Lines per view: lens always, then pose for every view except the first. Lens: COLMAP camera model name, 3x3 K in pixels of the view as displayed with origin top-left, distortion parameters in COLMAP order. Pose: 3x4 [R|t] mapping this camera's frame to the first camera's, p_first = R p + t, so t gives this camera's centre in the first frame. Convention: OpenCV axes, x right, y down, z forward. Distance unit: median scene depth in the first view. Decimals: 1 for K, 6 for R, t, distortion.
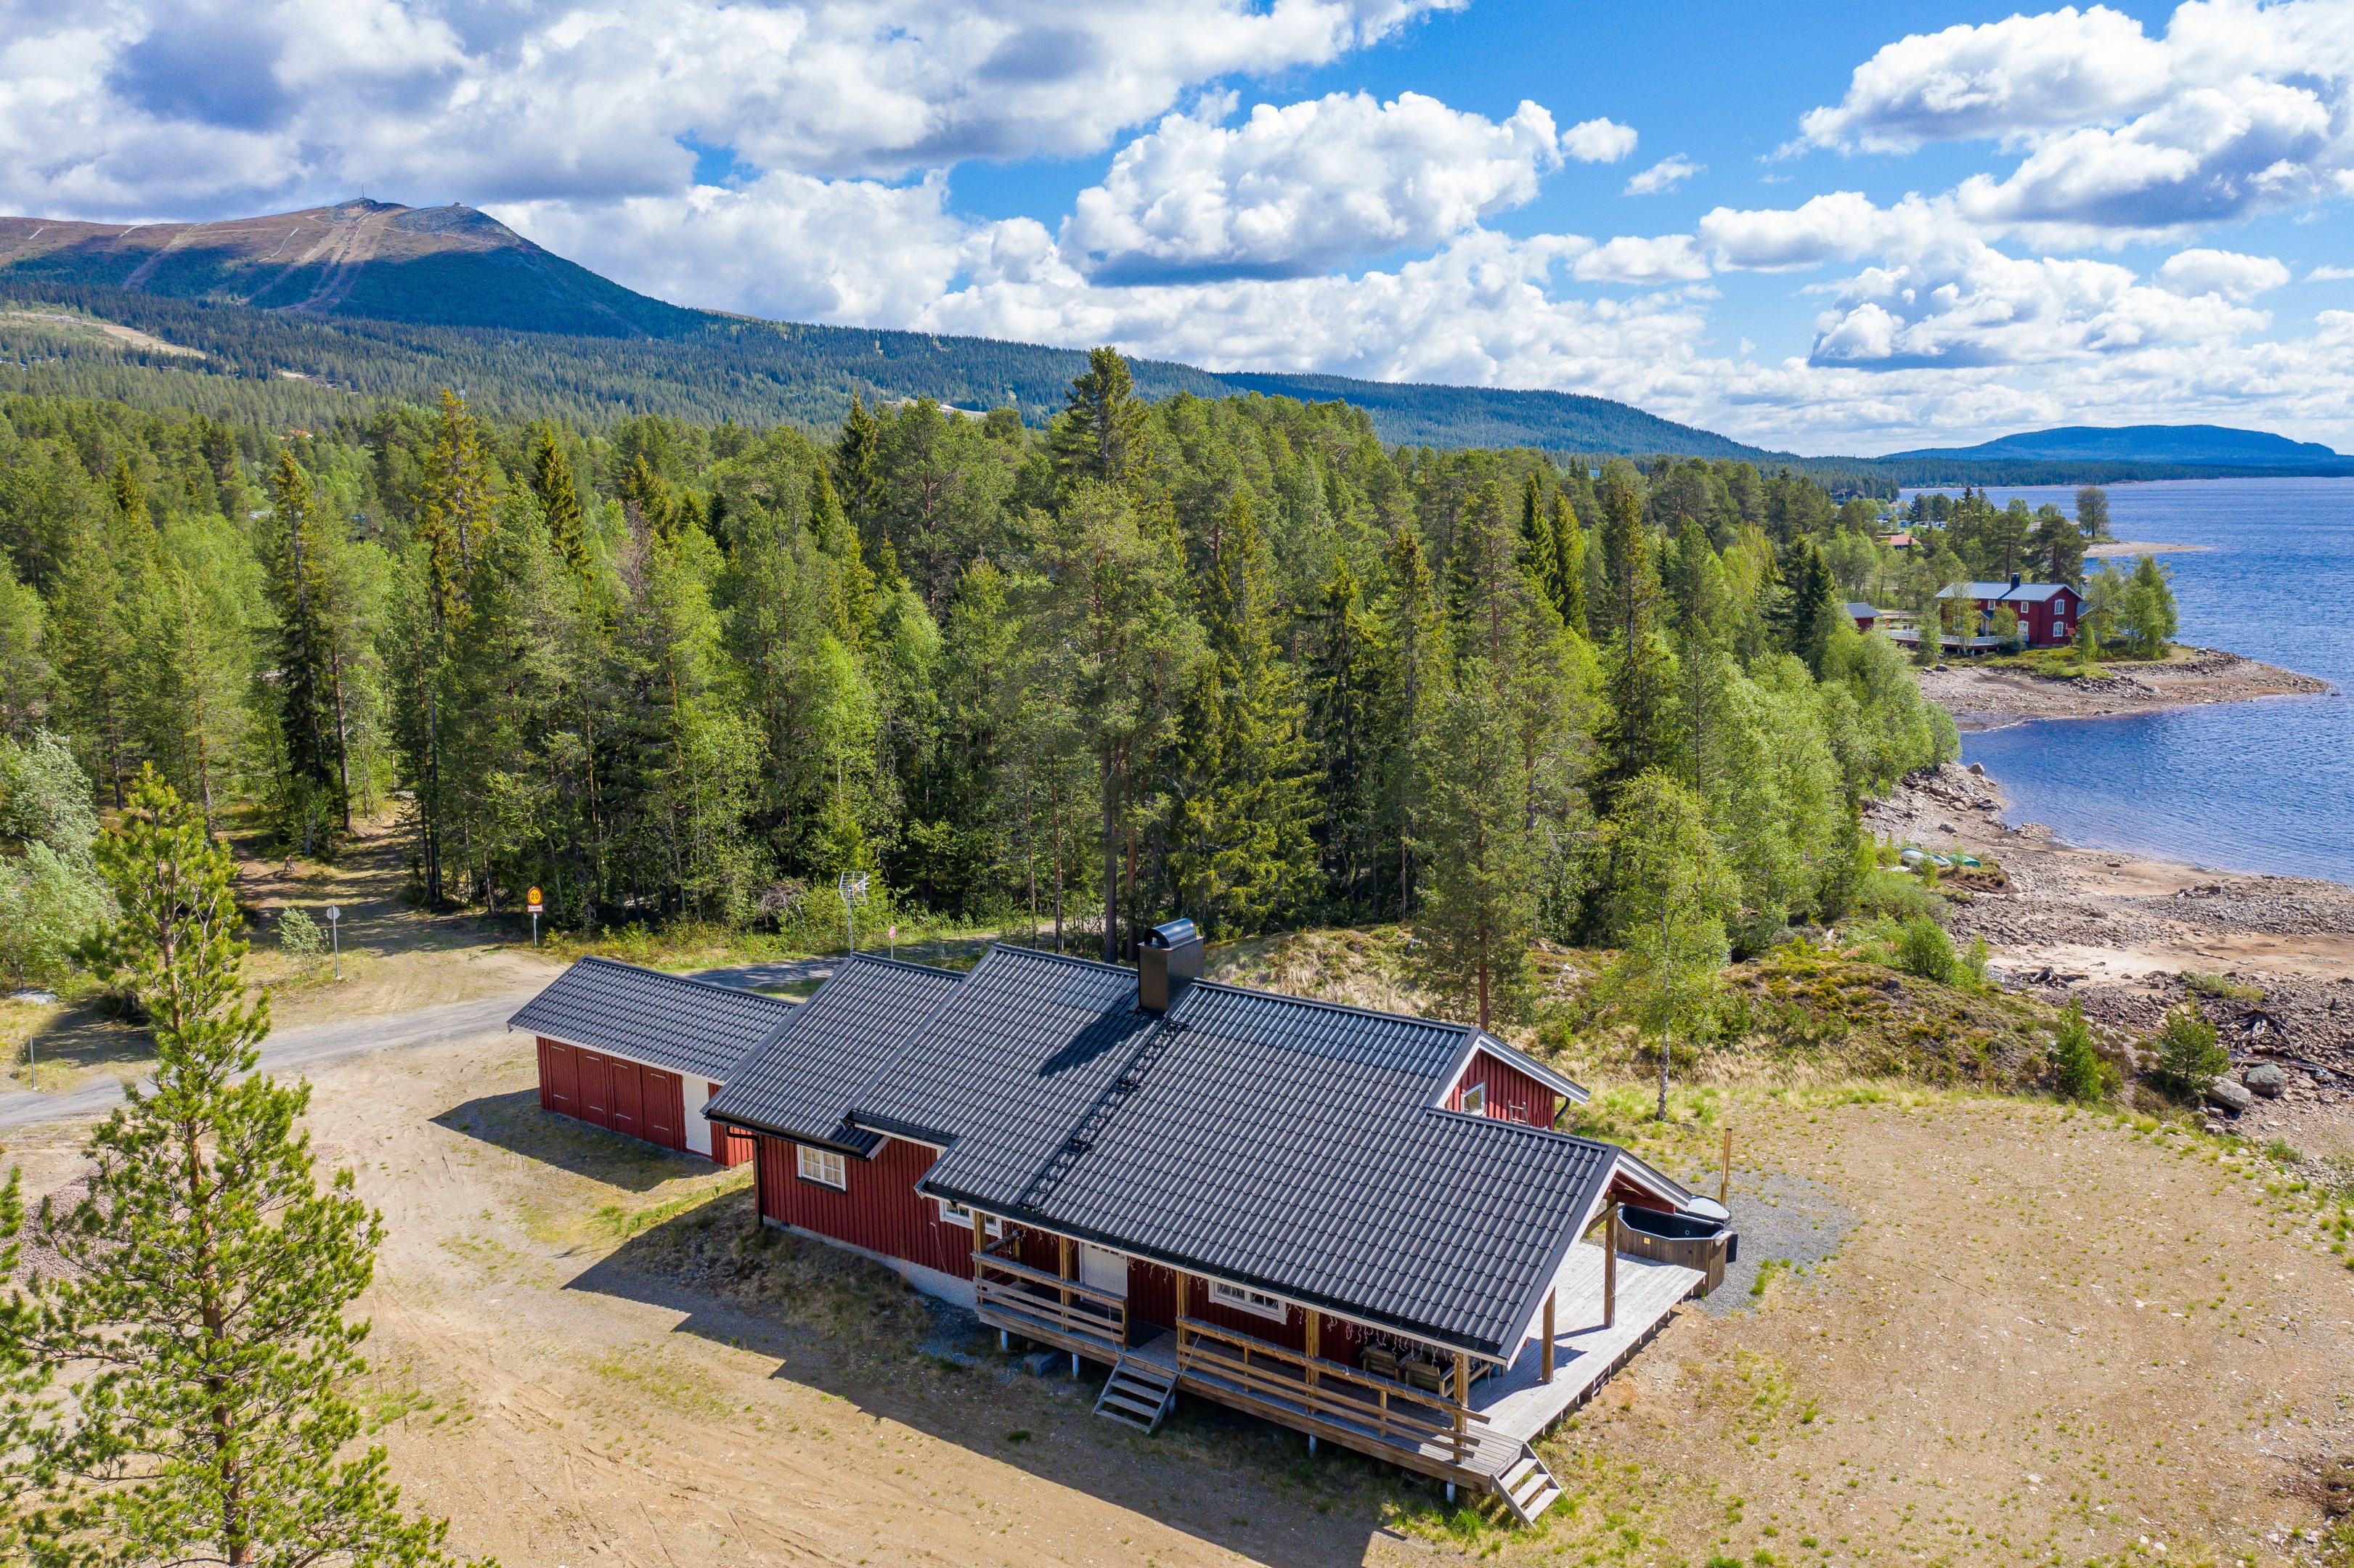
lens RADIAL K [[1881.0, 0, 1205.6], [0, 1881.0, 792.4], [0, 0, 1]] dist [-0.034137, 0.005187]
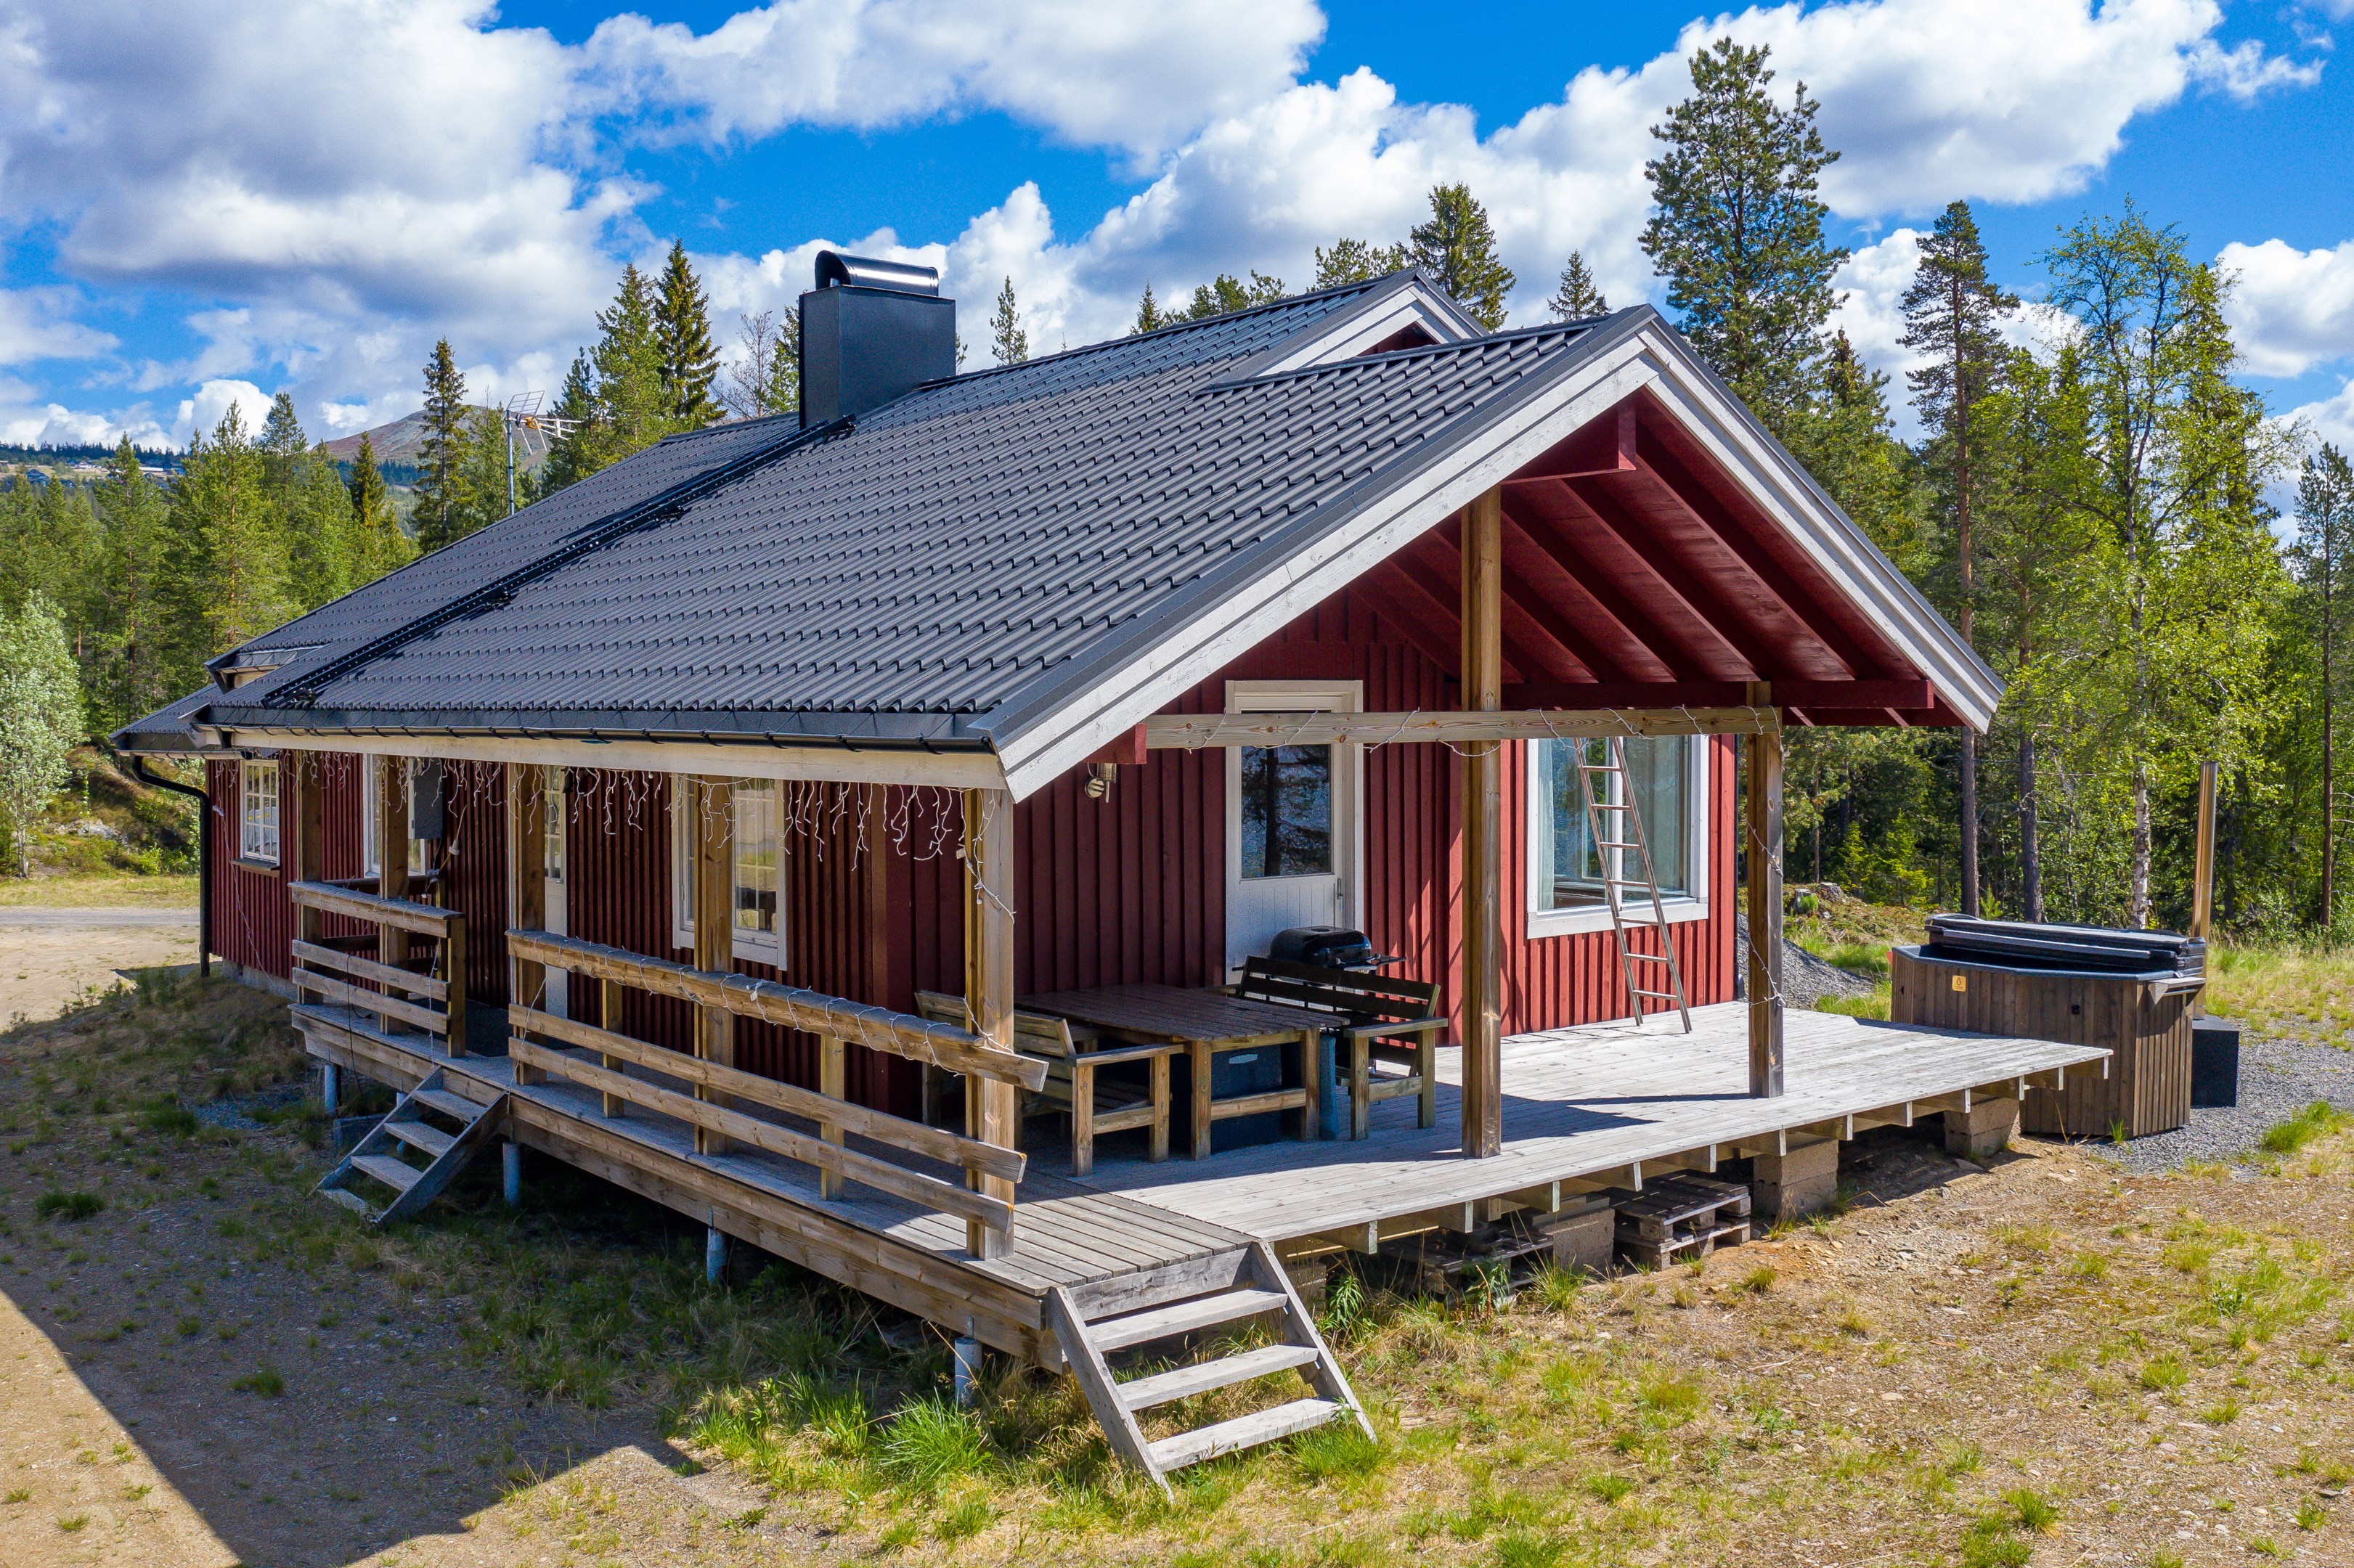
lens RADIAL K [[2148.3, 0, 1234.8], [0, 2148.3, 739.5], [0, 0, 1]] dist [-0.047837, 0.018077]
pose [[0.968735, 0.013503, -0.247732, 0.098496], [-0.048557, 0.989526, -0.135942, 0.126124], [0.243302, 0.143721, 0.959244, 0.268149]]
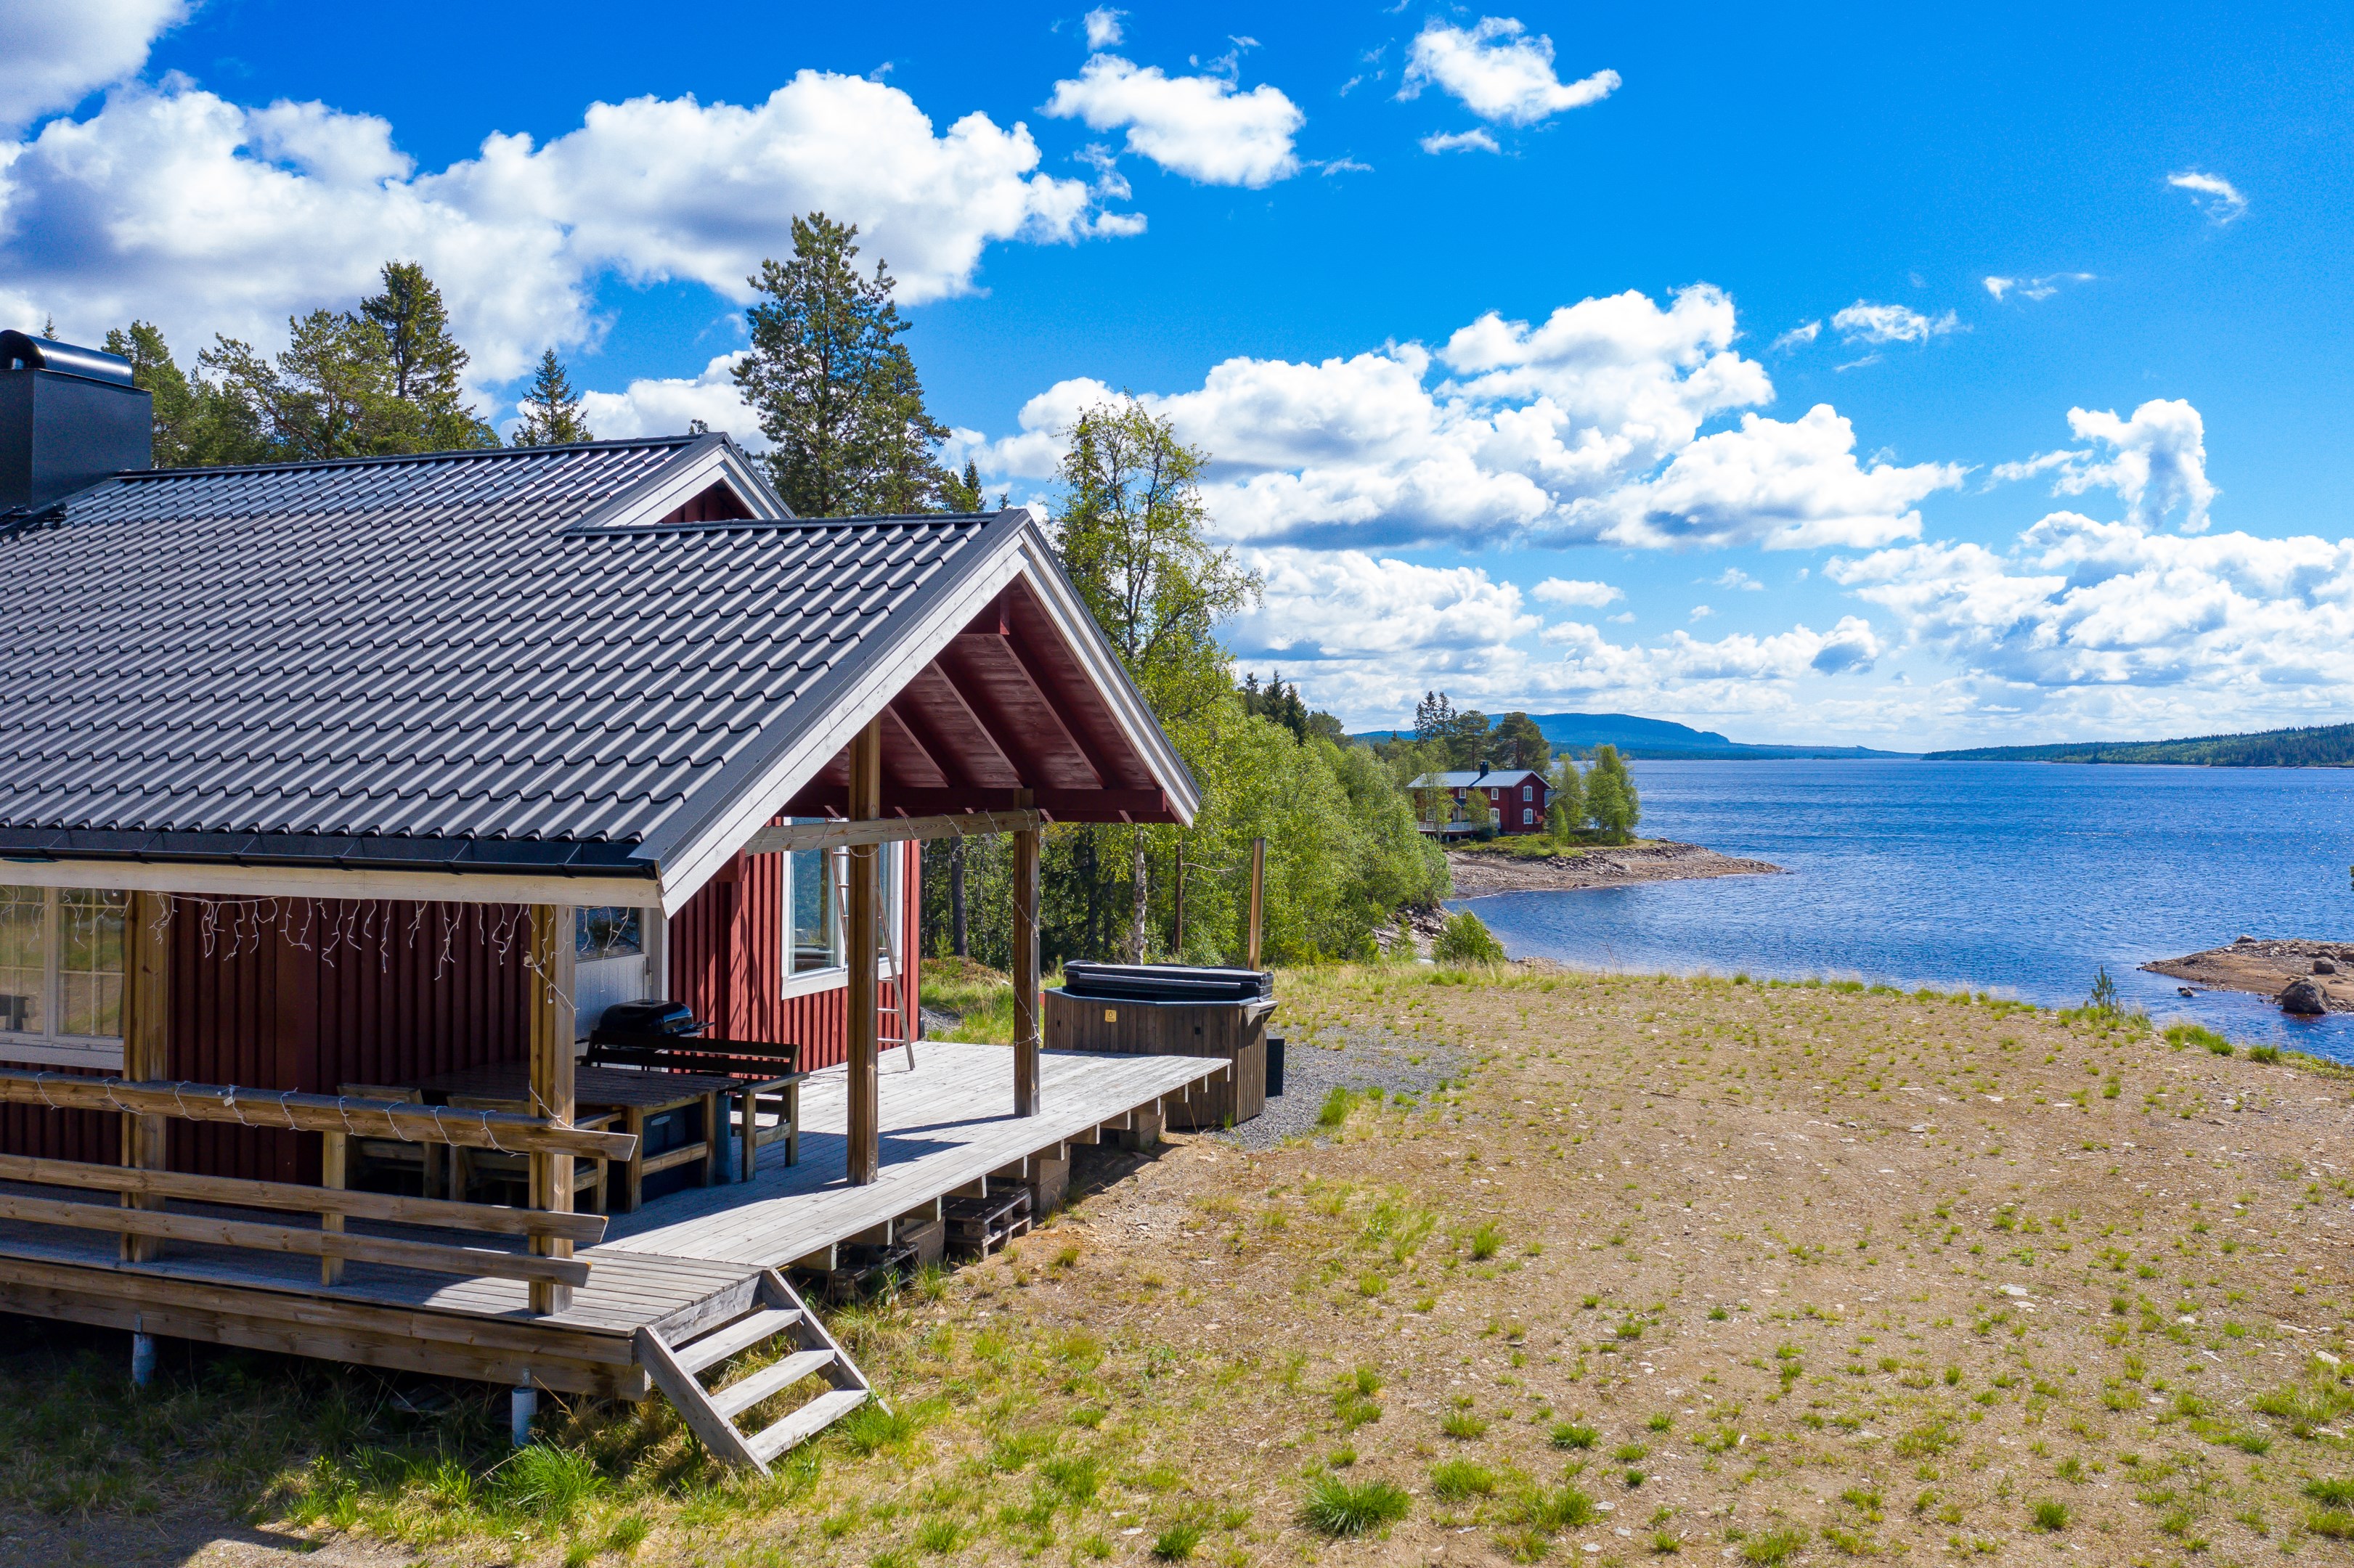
lens RADIAL K [[1960.2, 0, 1276.2], [0, 1960.2, 749.5], [0, 0, 1]] dist [-0.035214, 0.010731]
pose [[0.951853, 0.017764, 0.306040, 0.058973], [0.033542, 0.986290, -0.161574, 0.125298], [-0.304715, 0.164060, 0.938207, 0.246073]]
